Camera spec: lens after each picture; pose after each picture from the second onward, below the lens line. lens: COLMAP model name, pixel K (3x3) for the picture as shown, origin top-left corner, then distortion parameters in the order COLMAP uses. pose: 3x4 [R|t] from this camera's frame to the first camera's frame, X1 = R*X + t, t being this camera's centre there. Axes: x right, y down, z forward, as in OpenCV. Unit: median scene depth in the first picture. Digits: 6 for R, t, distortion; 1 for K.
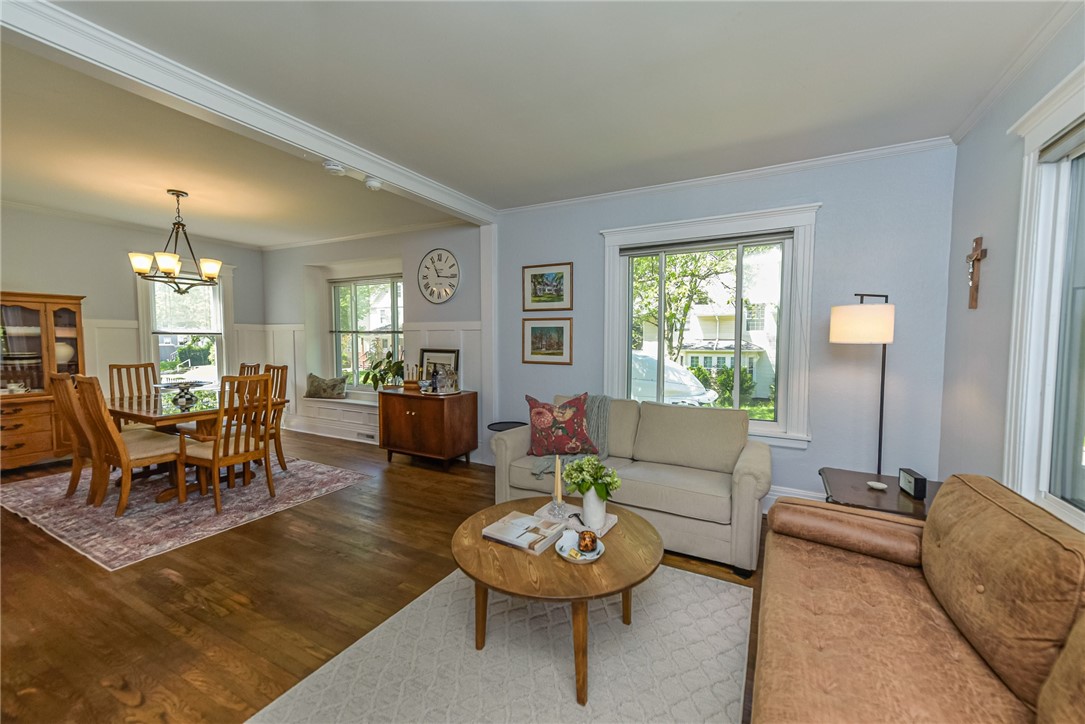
lens RADIAL K [[422.7, 0, 549.6], [0, 422.7, 361.6], [0, 0, 1]] dist [0.012993, 0.000242]
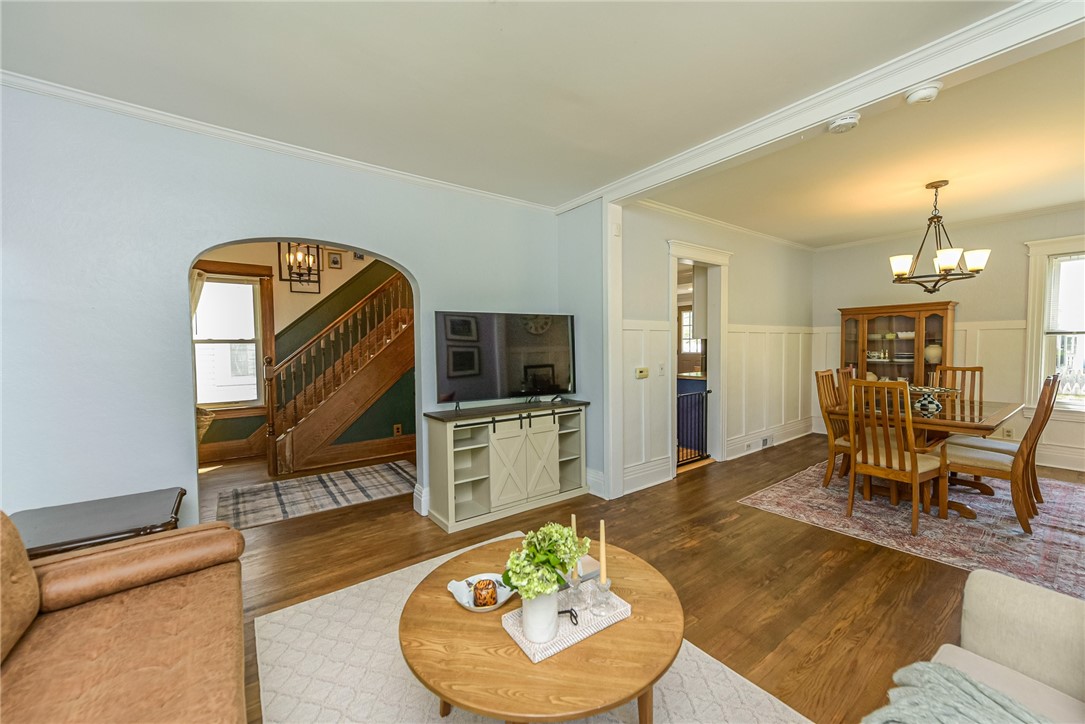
lens RADIAL K [[422.7, 0, 549.6], [0, 422.7, 361.6], [0, 0, 1]] dist [0.012993, 0.000242]
pose [[-0.415094, 0.036955, -0.909028, 0.393136], [-0.042260, 0.997313, 0.059841, -0.032890], [0.908797, 0.063255, -0.412417, 0.734869]]
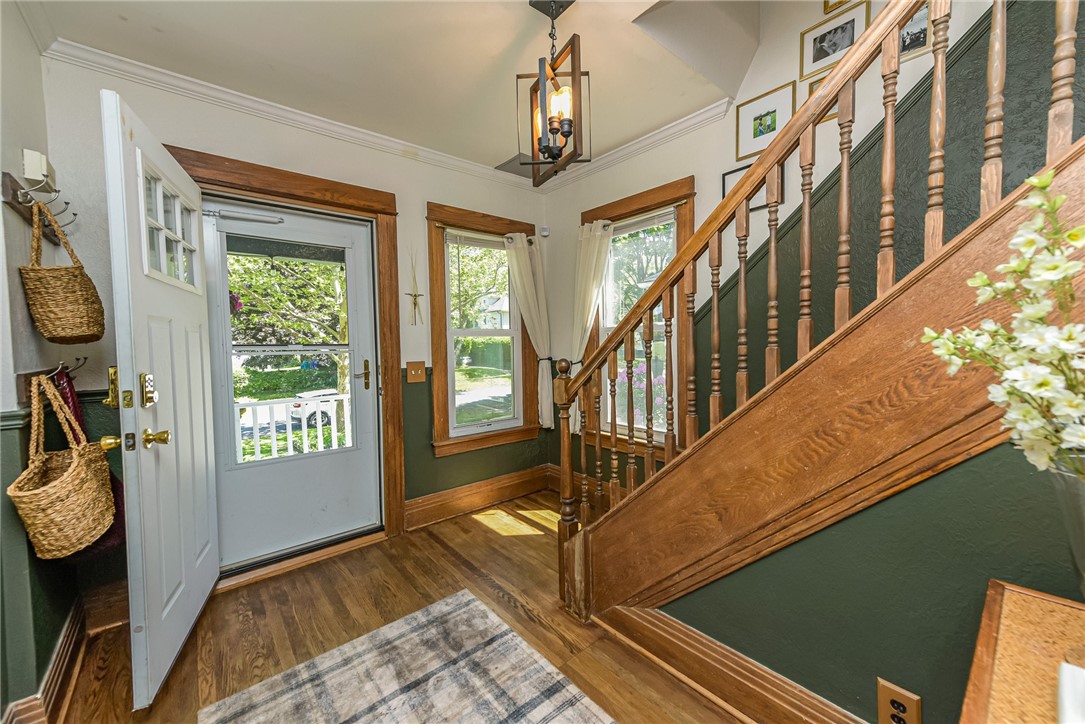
lens RADIAL K [[422.7, 0, 549.6], [0, 422.7, 361.6], [0, 0, 1]] dist [0.012993, 0.000242]
pose [[-0.934569, -0.003732, 0.355763, -0.648471], [0.032662, 0.994822, 0.096238, 0.010028], [-0.354281, 0.101561, -0.929608, -0.007926]]
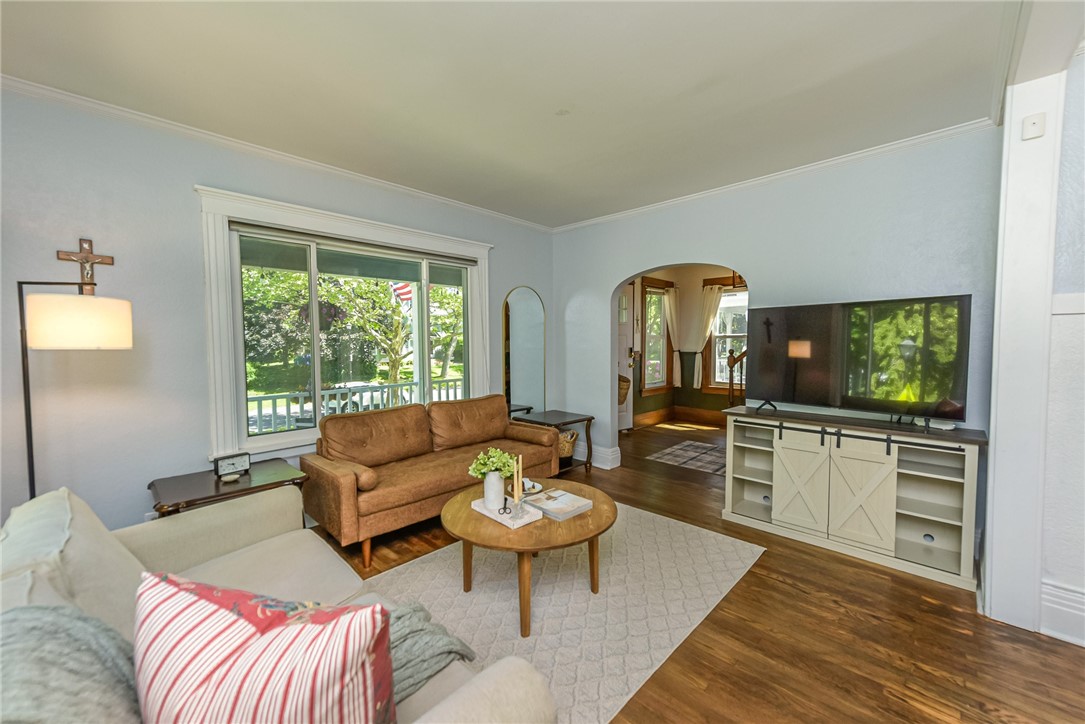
lens RADIAL K [[422.7, 0, 549.6], [0, 422.7, 361.6], [0, 0, 1]] dist [0.012993, 0.000242]
pose [[-0.964360, -0.010125, 0.264399, -0.195795], [0.017532, 0.994626, 0.102034, -0.065745], [-0.264011, 0.103033, -0.959001, 1.182929]]
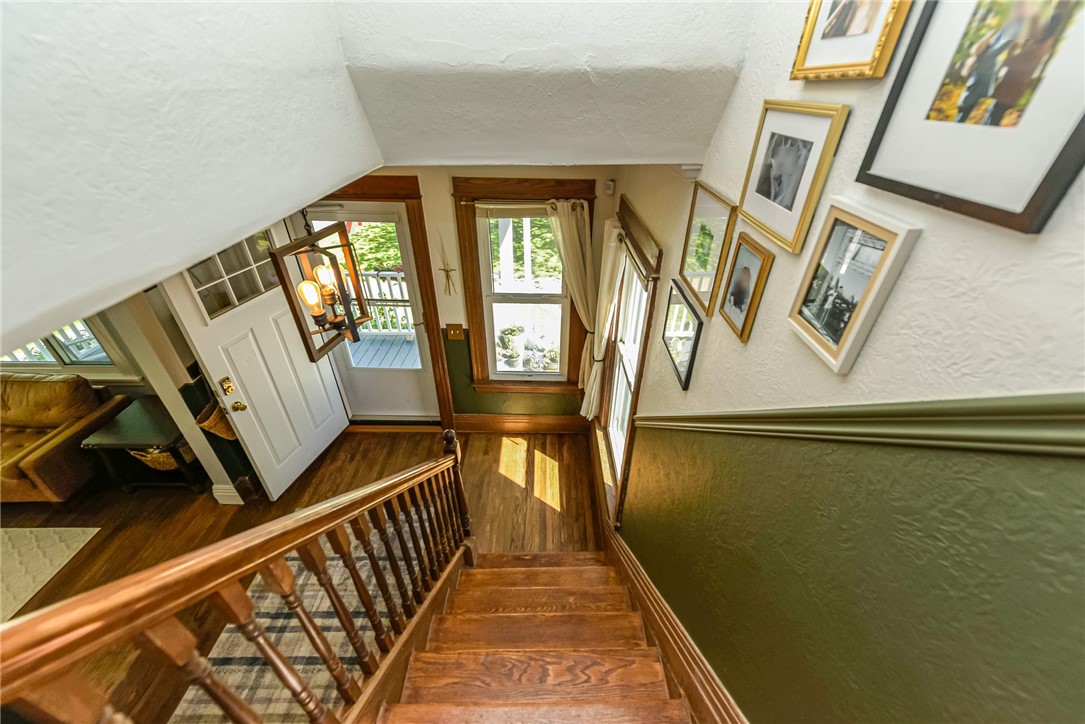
lens RADIAL K [[422.7, 0, 549.6], [0, 422.7, 361.6], [0, 0, 1]] dist [0.012993, 0.000242]
pose [[-0.483042, -0.491594, 0.724573, -0.973060], [0.031404, 0.817259, 0.575414, -0.420582], [-0.875034, 0.300704, -0.379333, -0.513871]]
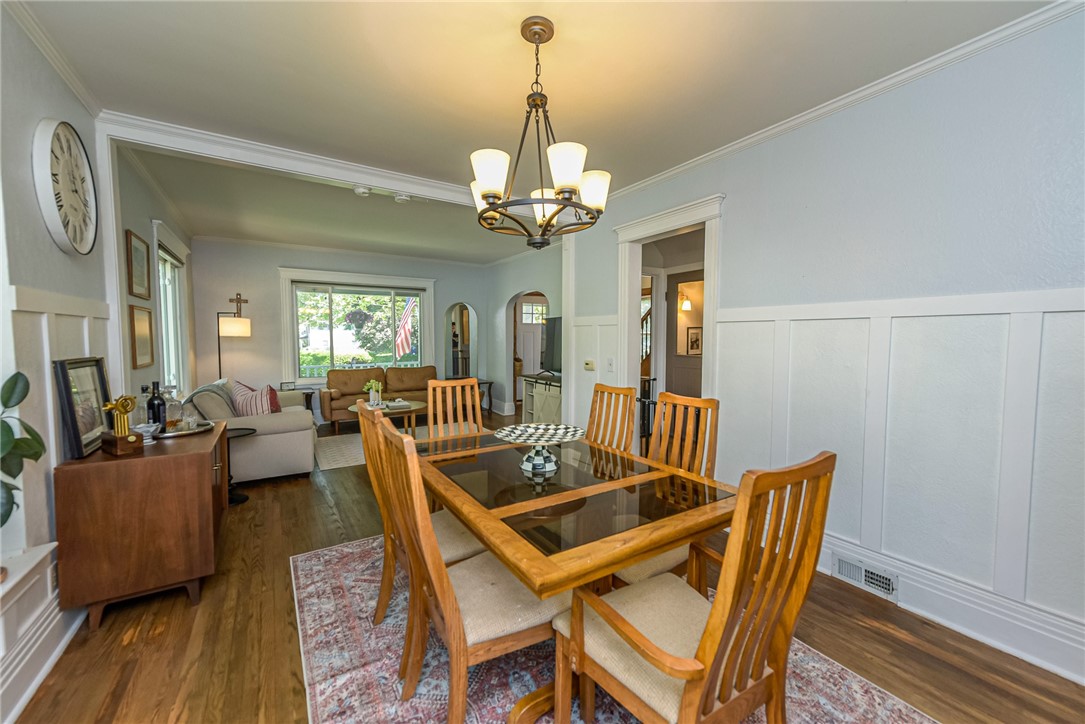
lens RADIAL K [[422.7, 0, 549.6], [0, 422.7, 361.6], [0, 0, 1]] dist [0.012993, 0.000242]
pose [[-0.876288, -0.033518, 0.480621, -1.264344], [0.021723, 0.993814, 0.108914, -0.091597], [-0.481299, 0.105880, -0.870139, 1.633368]]
